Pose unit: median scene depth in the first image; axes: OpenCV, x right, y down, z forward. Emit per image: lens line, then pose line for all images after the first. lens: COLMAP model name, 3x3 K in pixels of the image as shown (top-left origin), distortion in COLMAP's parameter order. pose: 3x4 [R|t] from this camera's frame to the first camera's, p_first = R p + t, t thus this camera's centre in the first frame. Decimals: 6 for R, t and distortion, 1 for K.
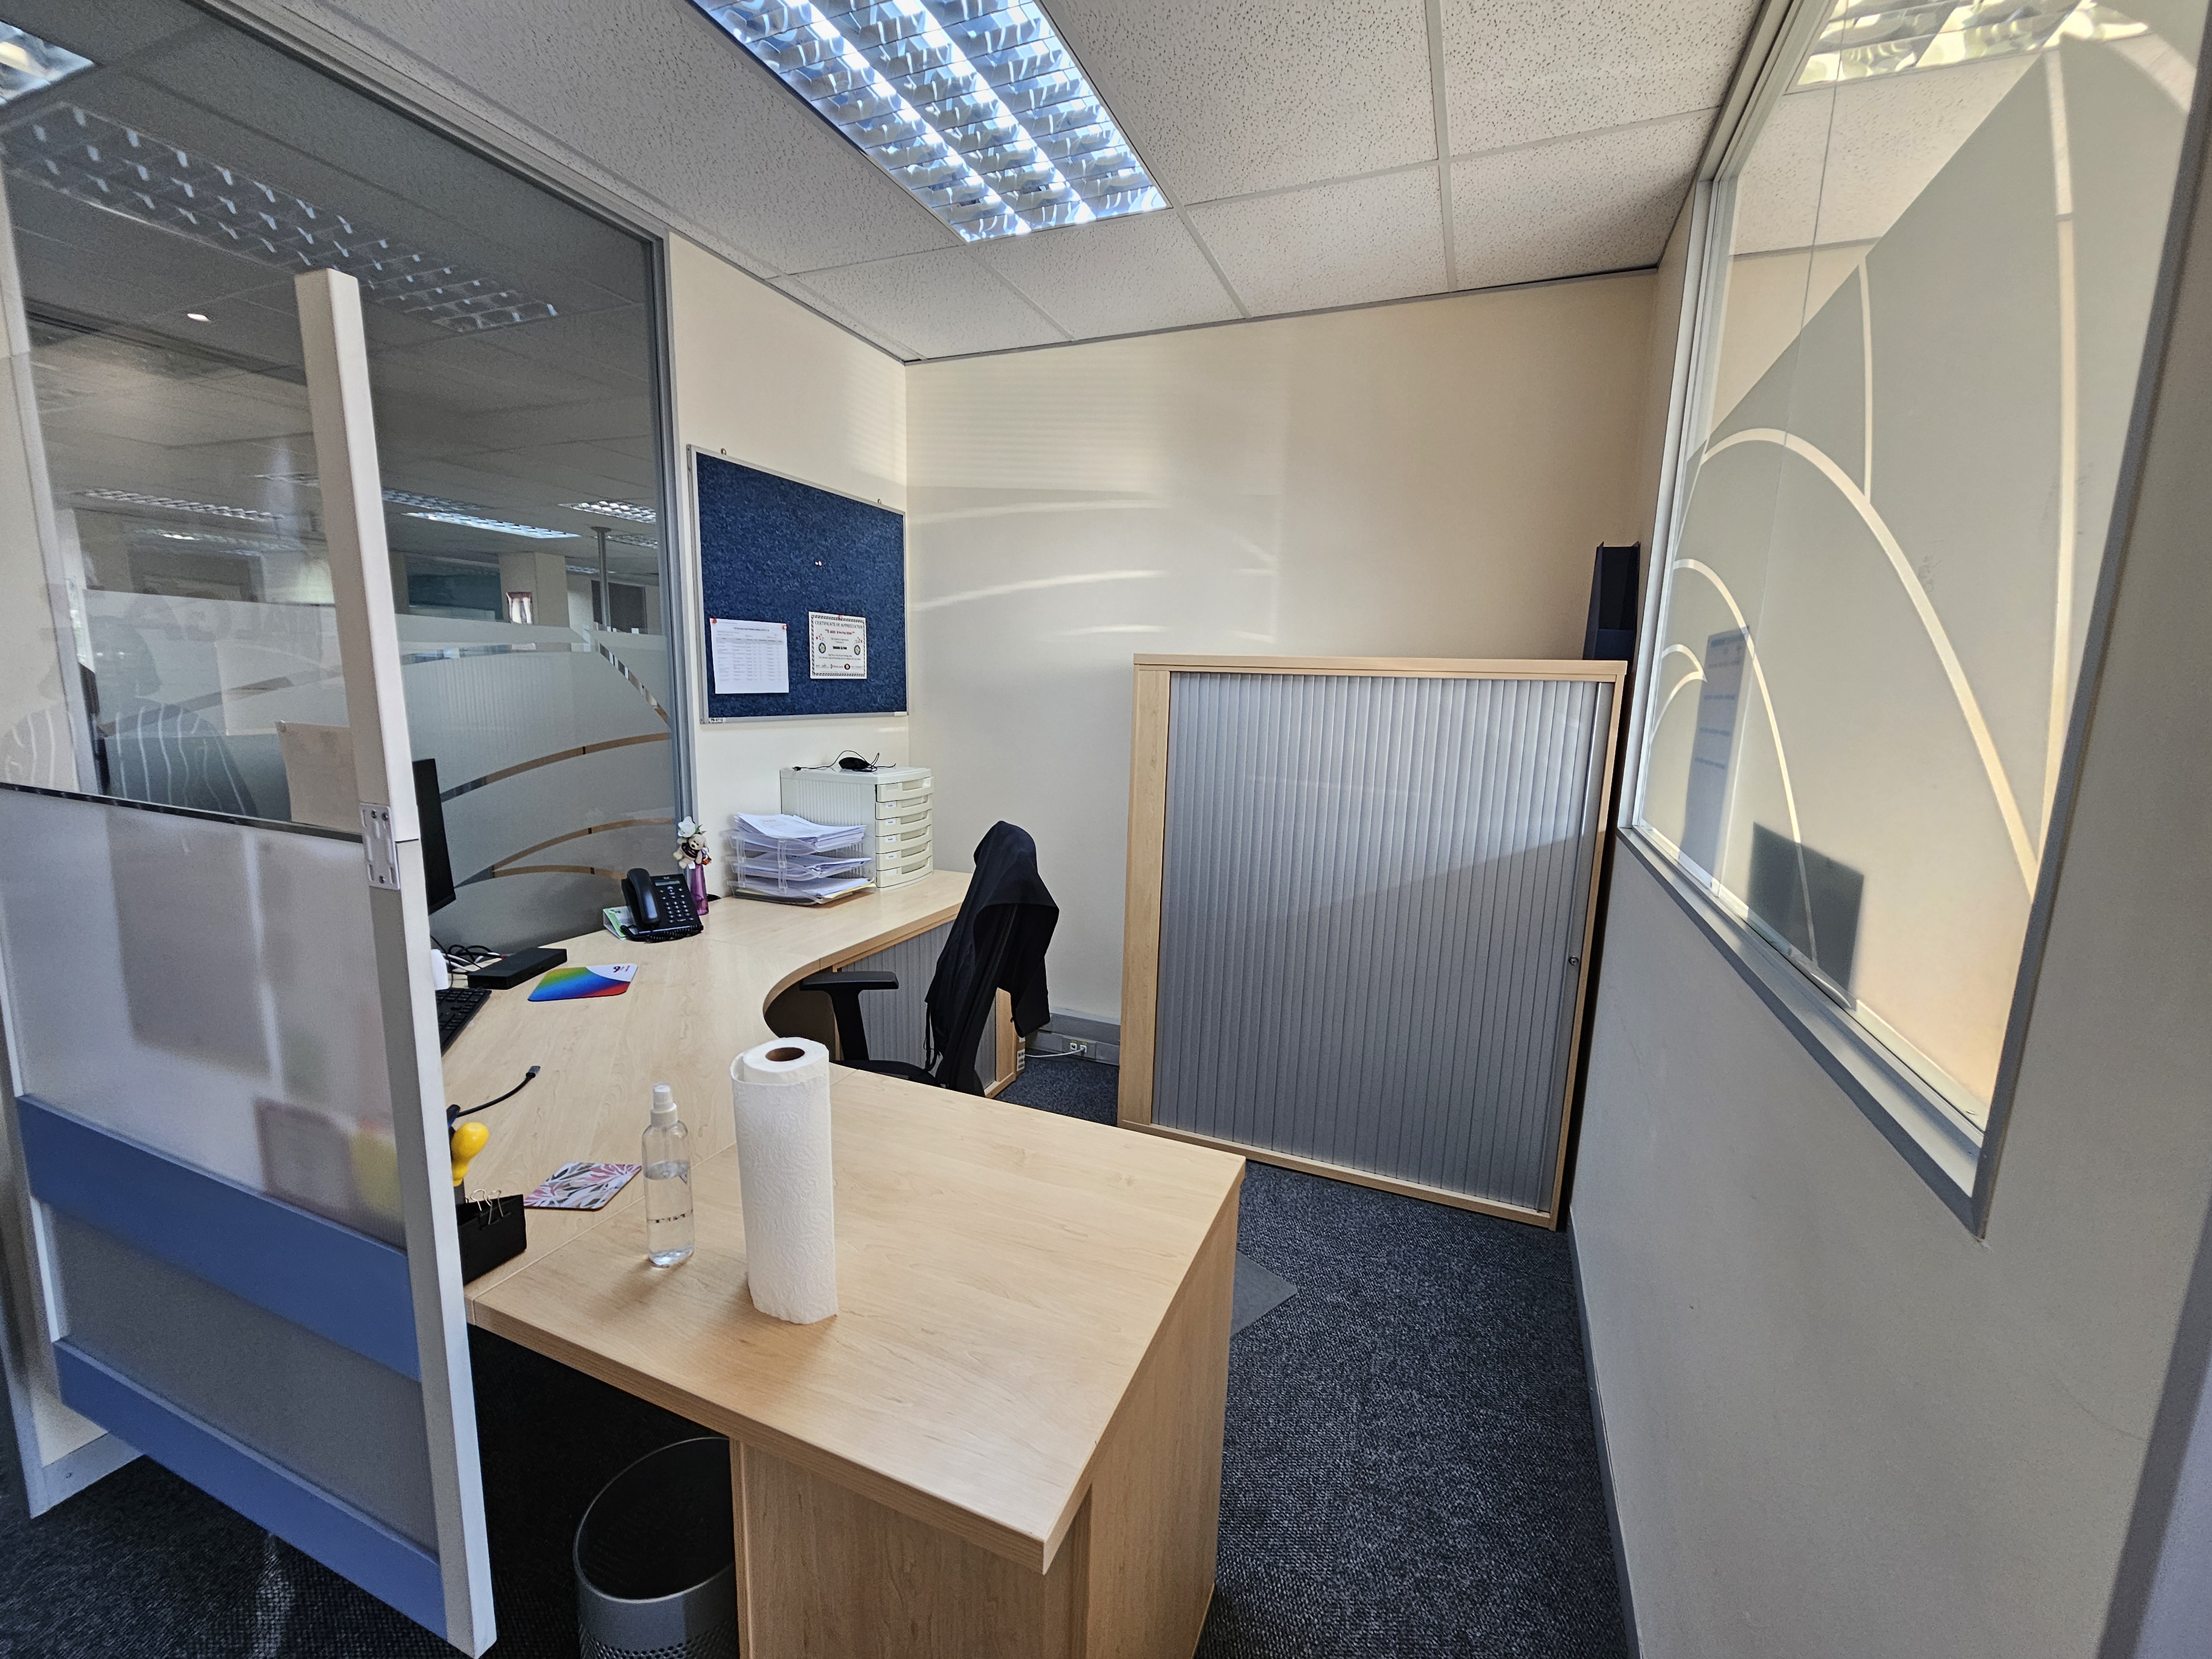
lens RADIAL K [[909.7, 0, 1098.3], [0, 909.7, 835.4], [0, 0, 1]] dist [-0.006886, 0.001927]
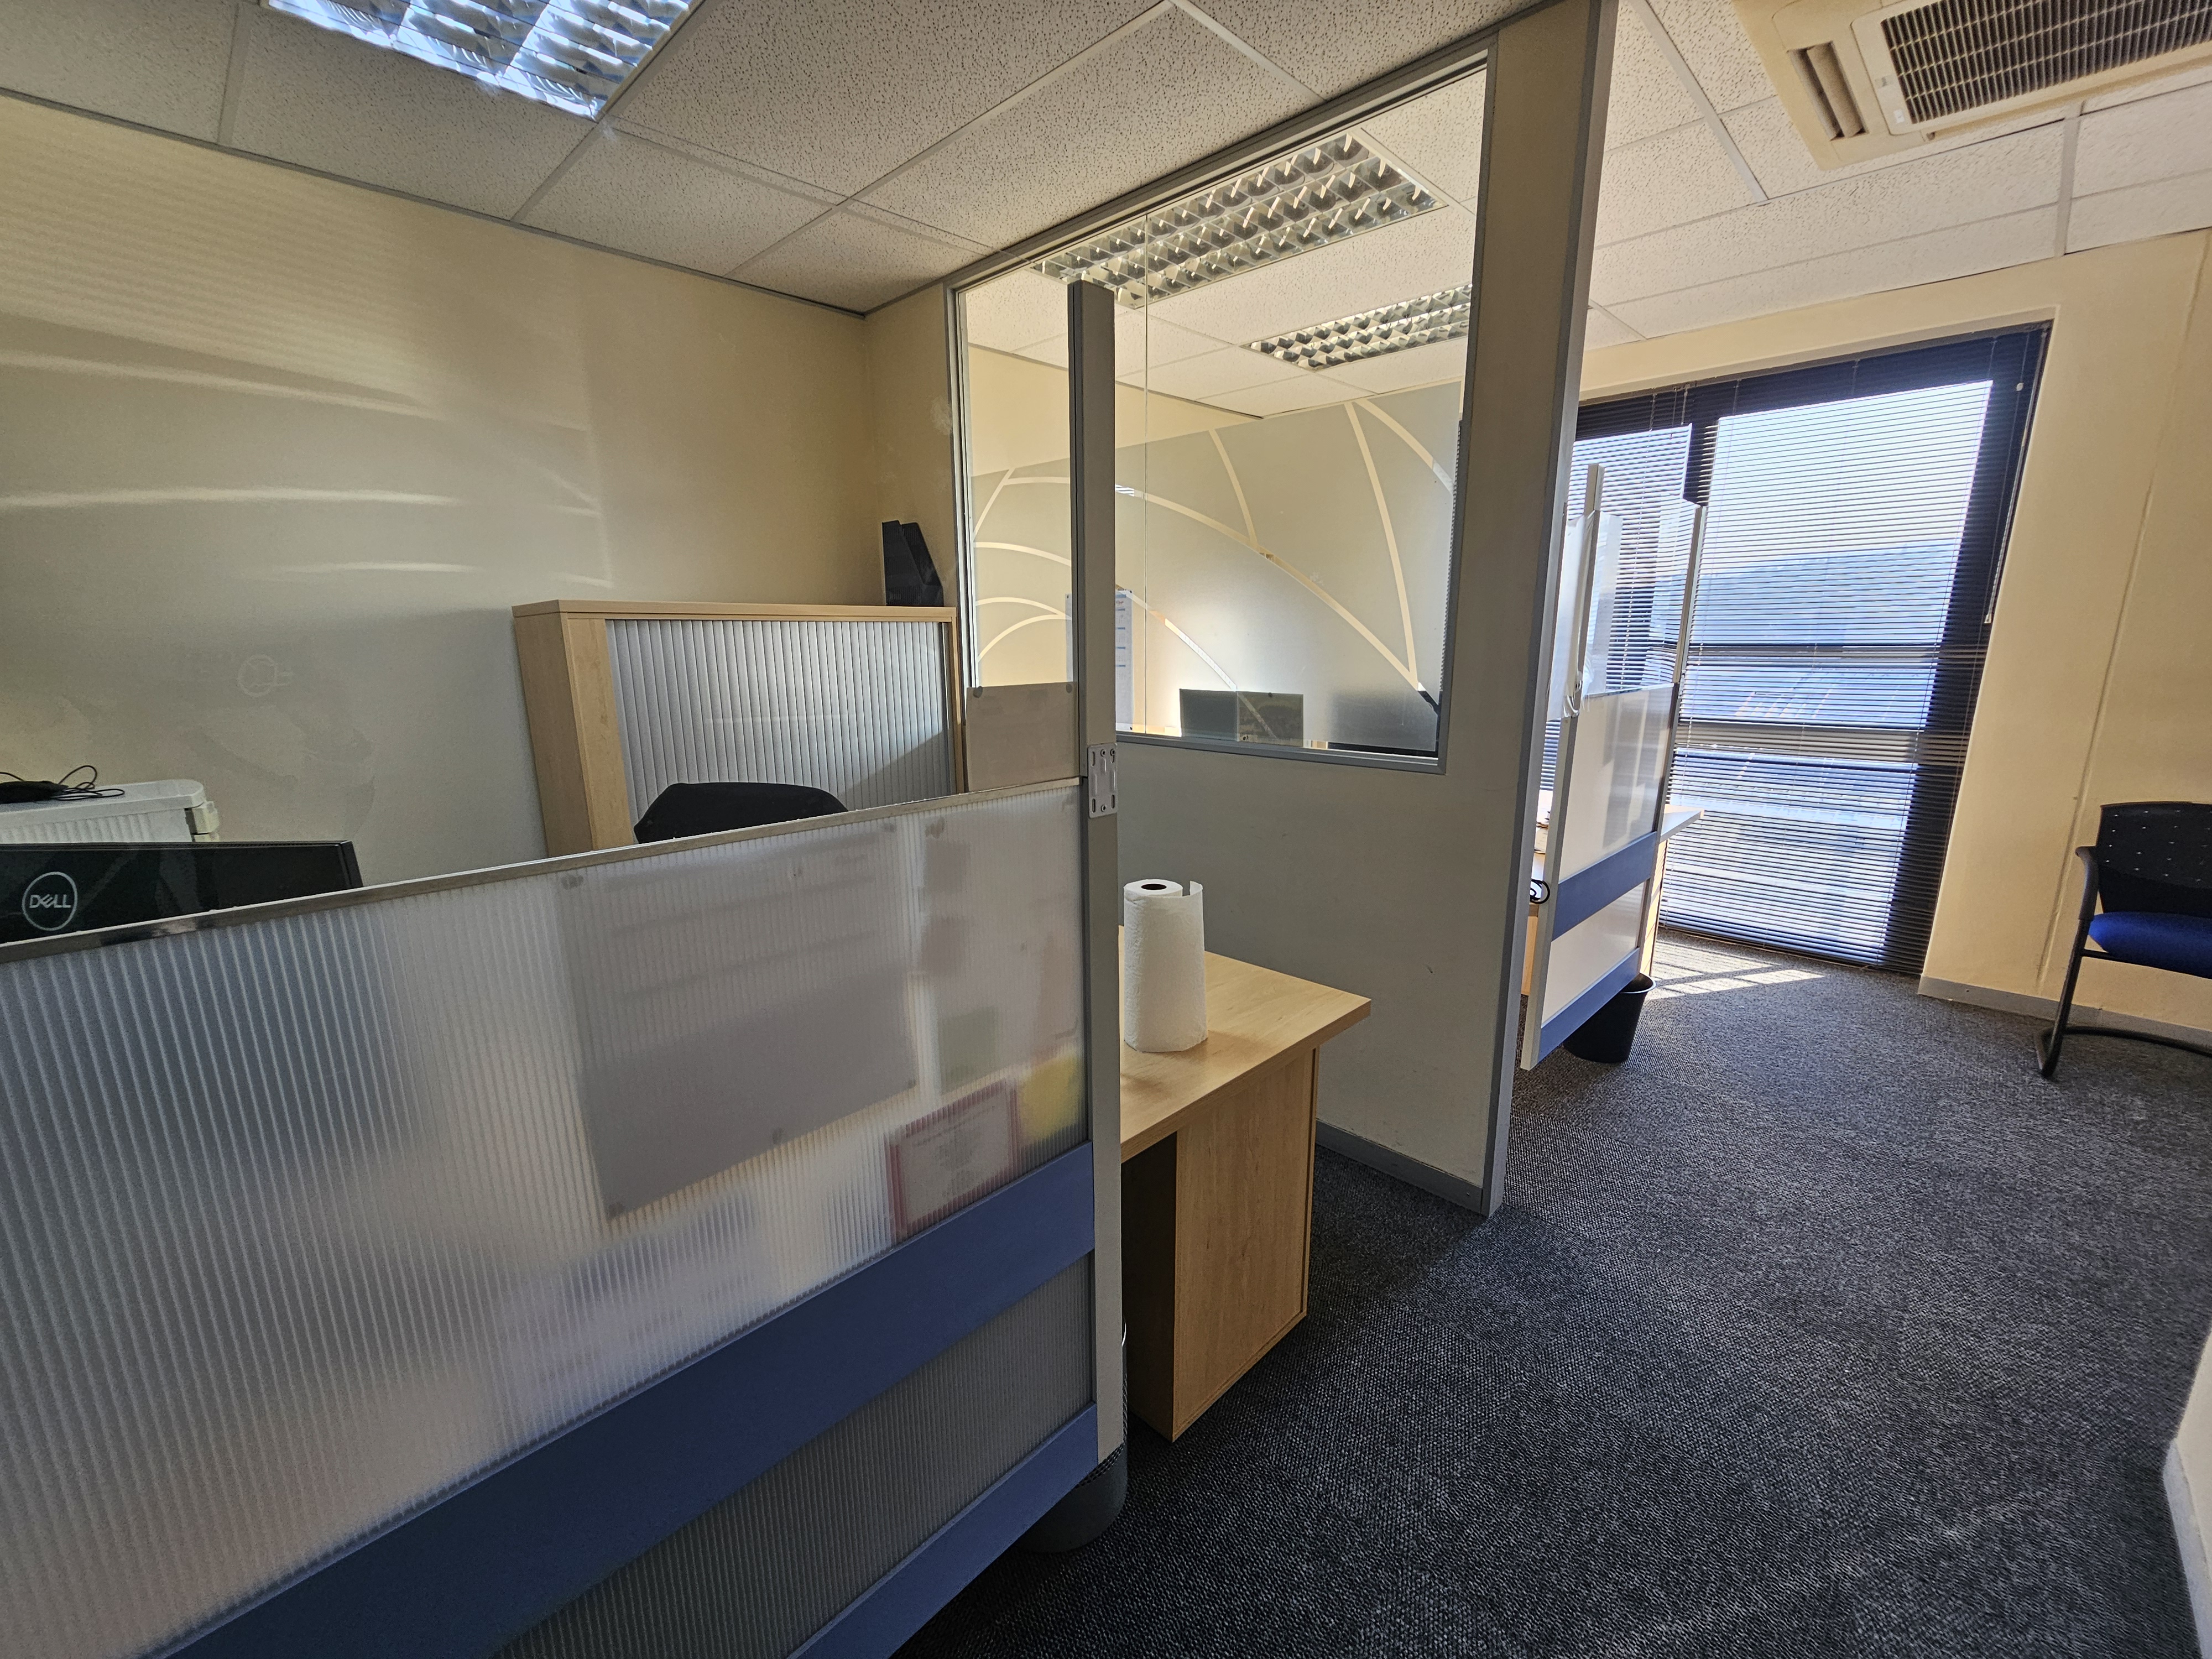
lens RADIAL K [[909.7, 0, 1105.2], [0, 909.7, 831.2], [0, 0, 1]] dist [-0.006886, 0.001927]
pose [[0.375378, -0.224033, 0.899389, -0.901401], [0.169032, 0.970623, 0.171228, -0.060660], [-0.911329, 0.087750, 0.402219, 0.252852]]
